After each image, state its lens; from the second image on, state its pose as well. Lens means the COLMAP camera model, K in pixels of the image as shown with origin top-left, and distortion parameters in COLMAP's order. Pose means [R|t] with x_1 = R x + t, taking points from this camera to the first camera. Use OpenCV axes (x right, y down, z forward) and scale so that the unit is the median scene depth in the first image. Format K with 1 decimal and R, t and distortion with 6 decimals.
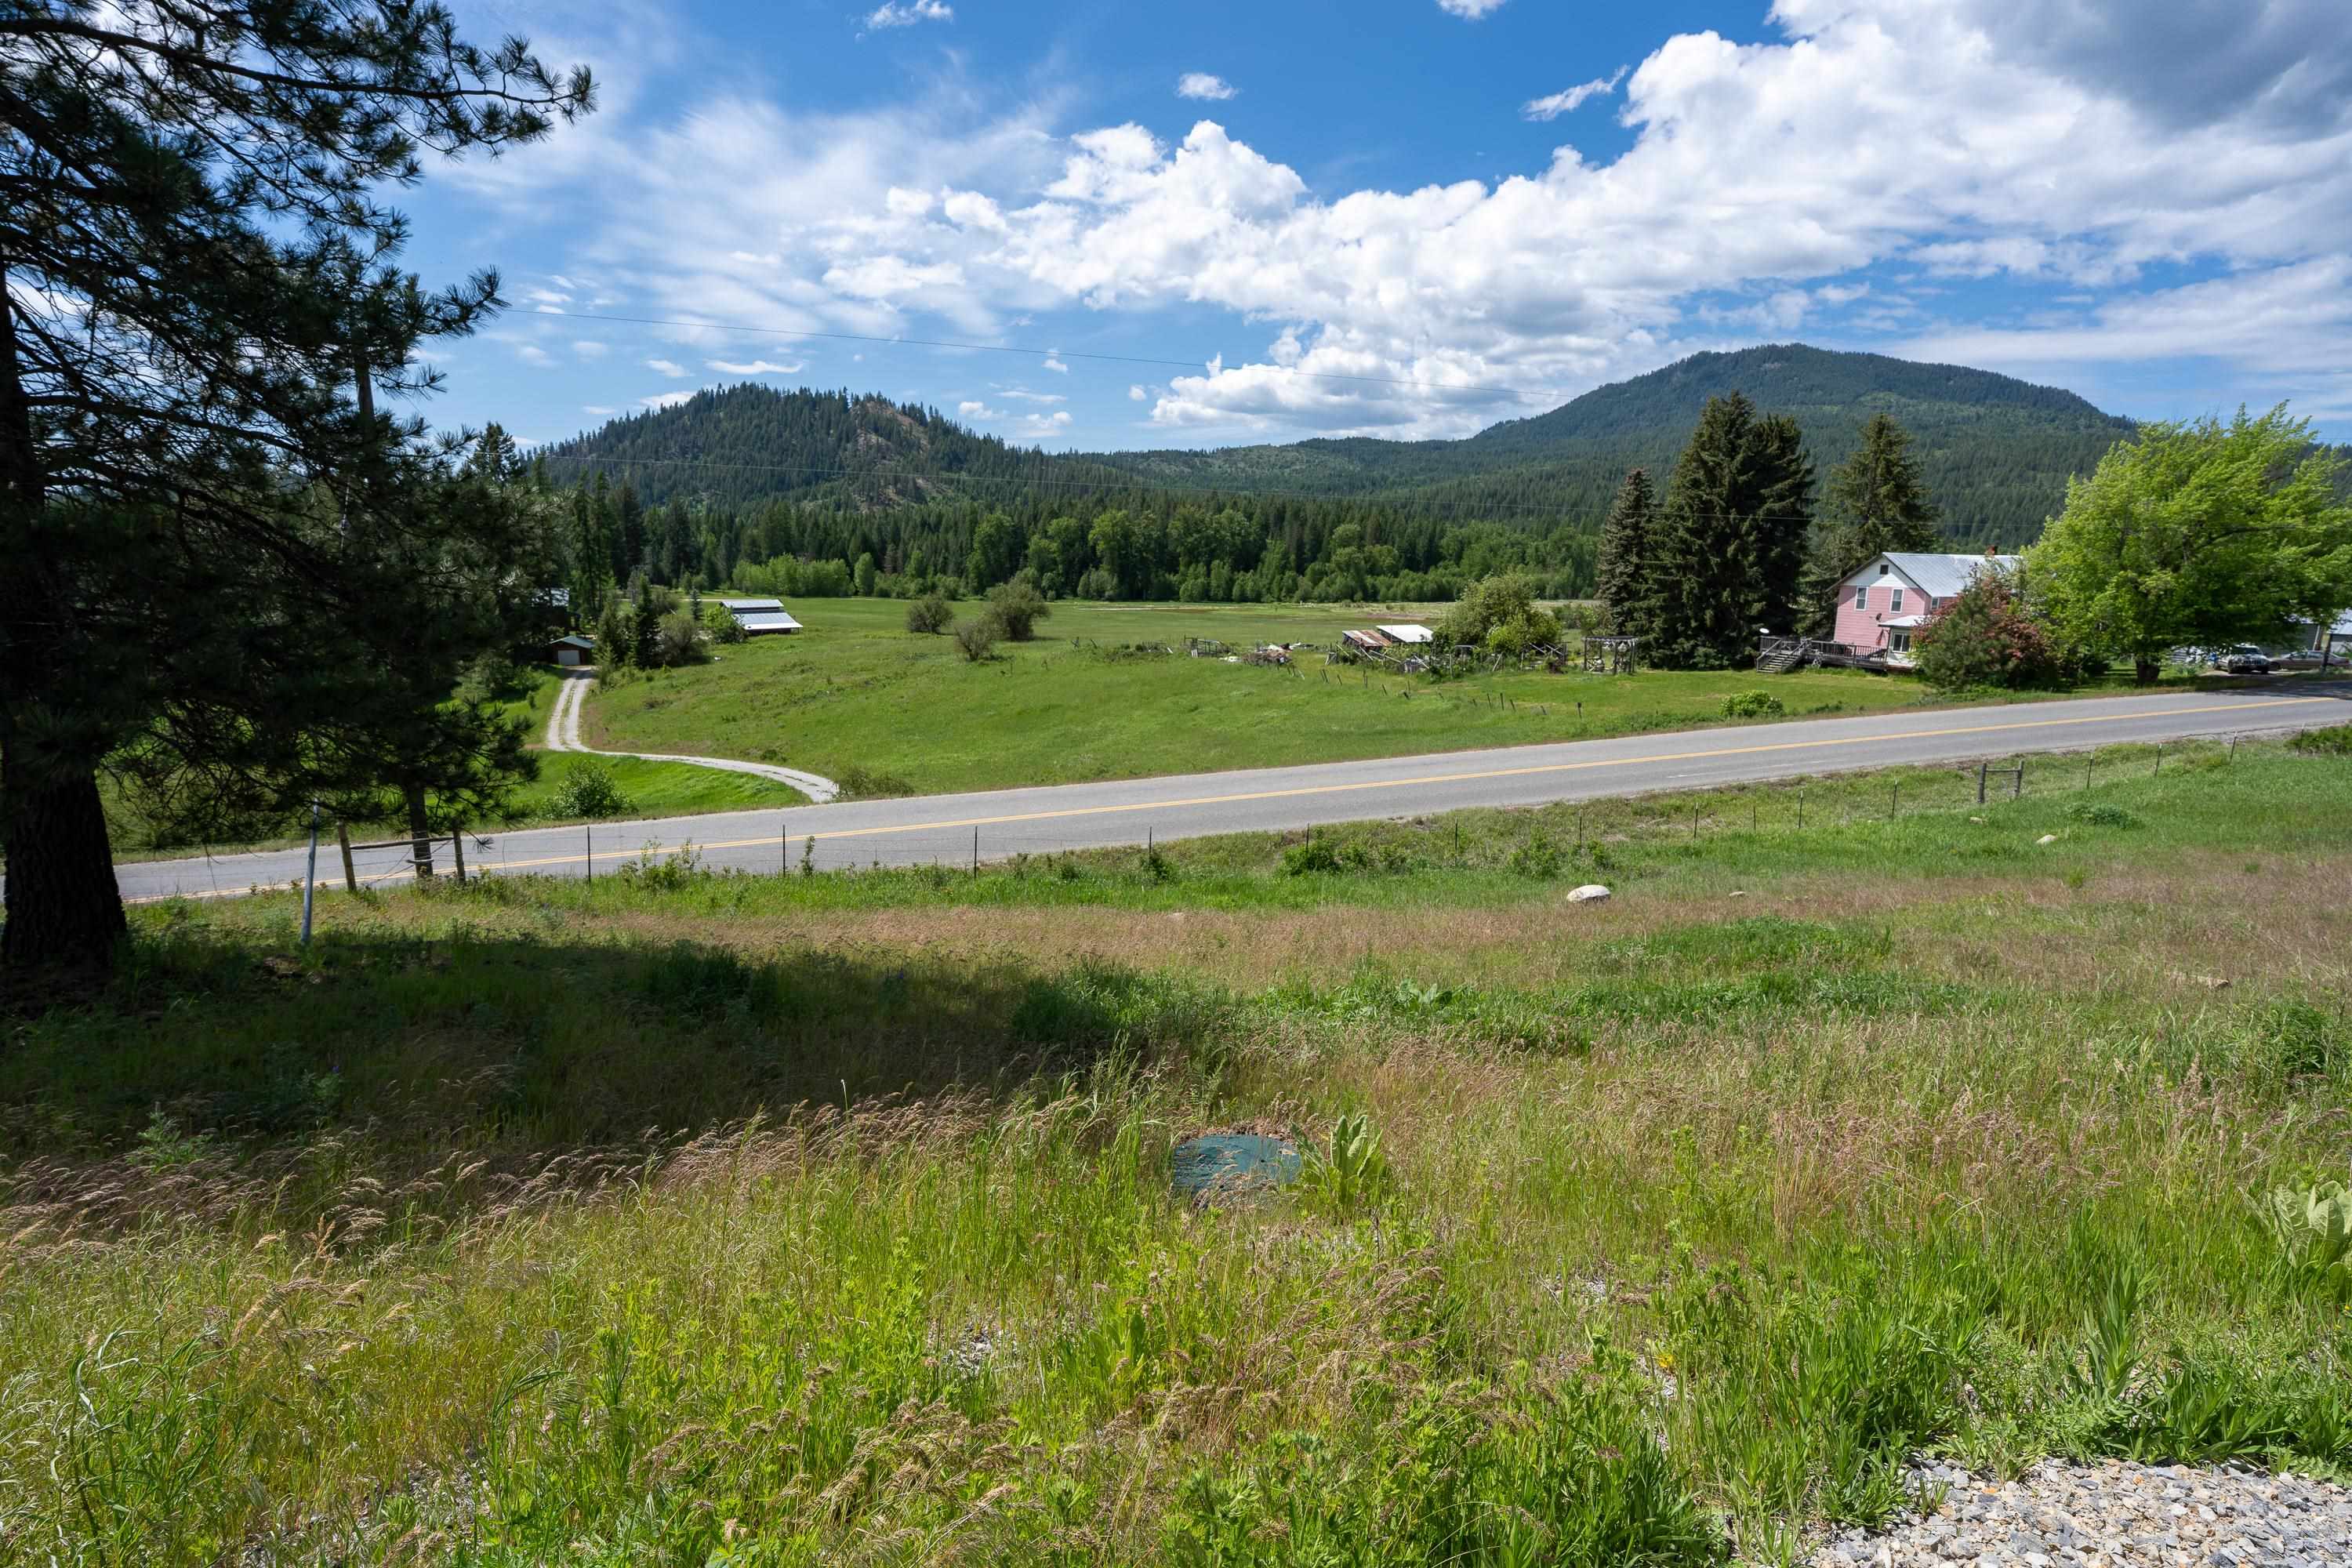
lens RADIAL K [[1084.0, 0, 1175.6], [0, 1084.0, 784.1], [0, 0, 1]] dist [-0.042218, 0.011876]
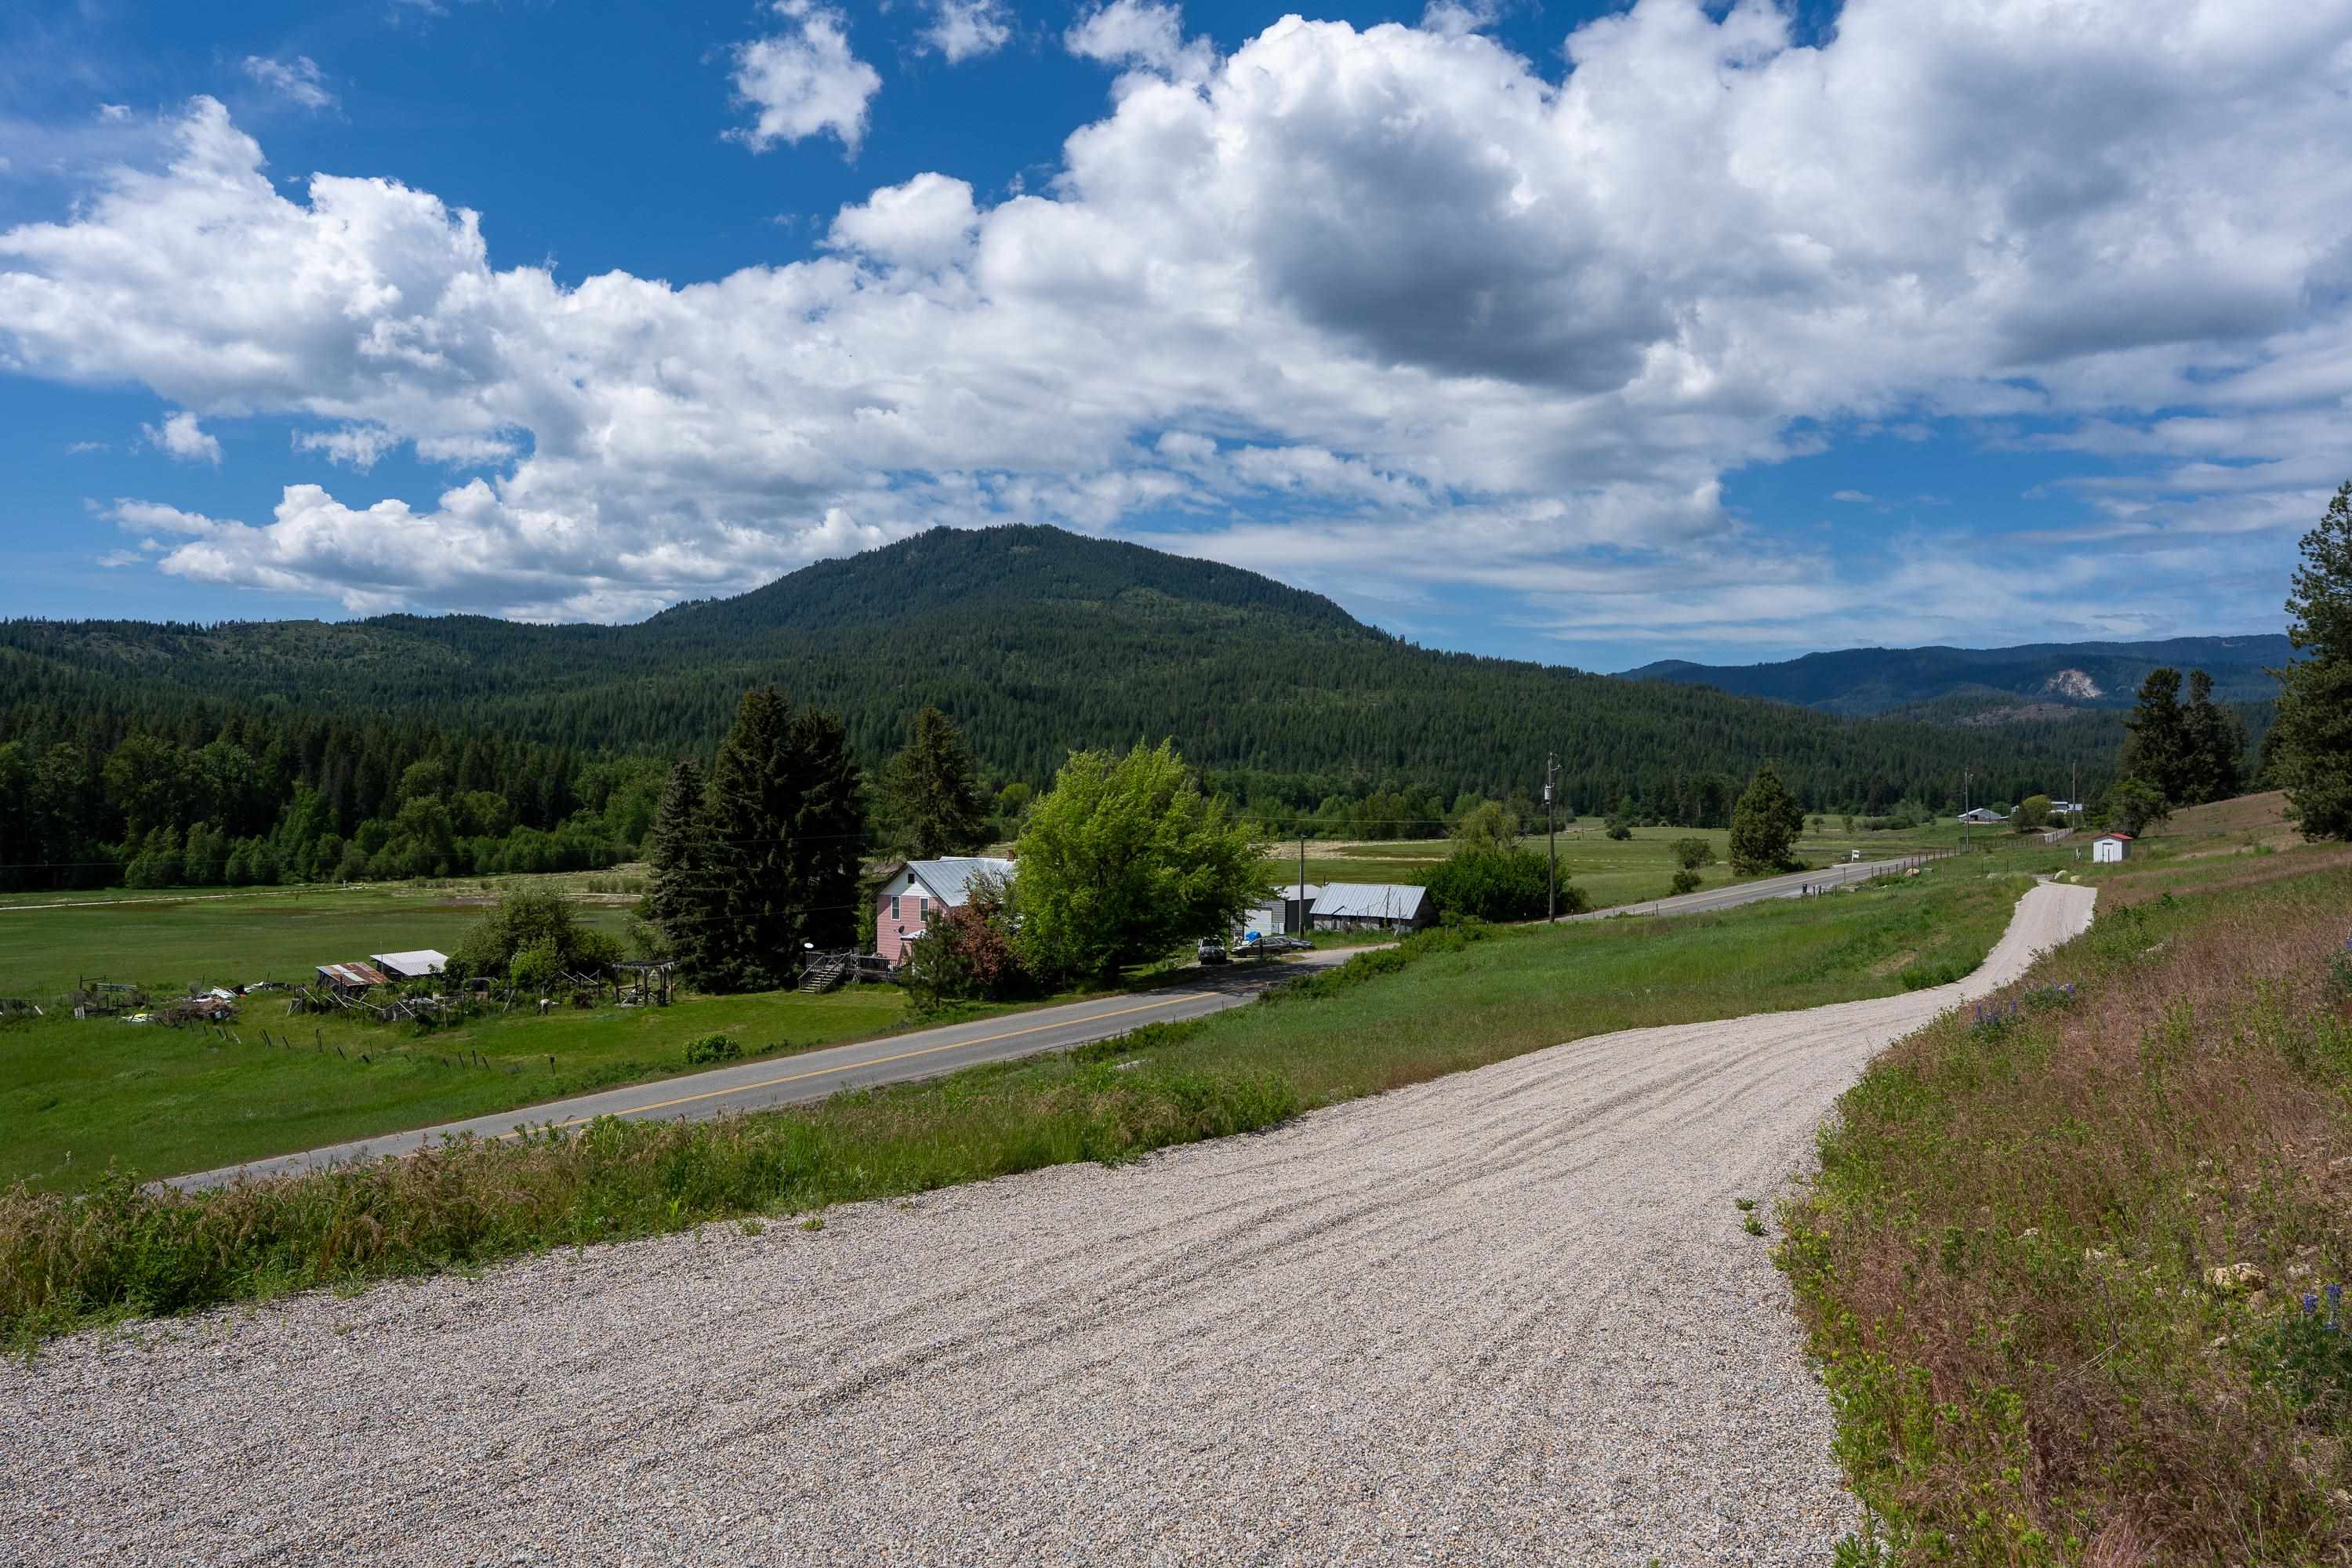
lens RADIAL K [[1620.8, 0, 1176.7], [0, 1620.8, 772.6], [0, 0, 1]] dist [0.001295, 0.007750]
pose [[0.847471, -0.006200, 0.530805, 0.065369], [0.116476, 0.977736, -0.174542, -0.007231], [-0.517905, 0.209746, 0.829326, -0.281149]]
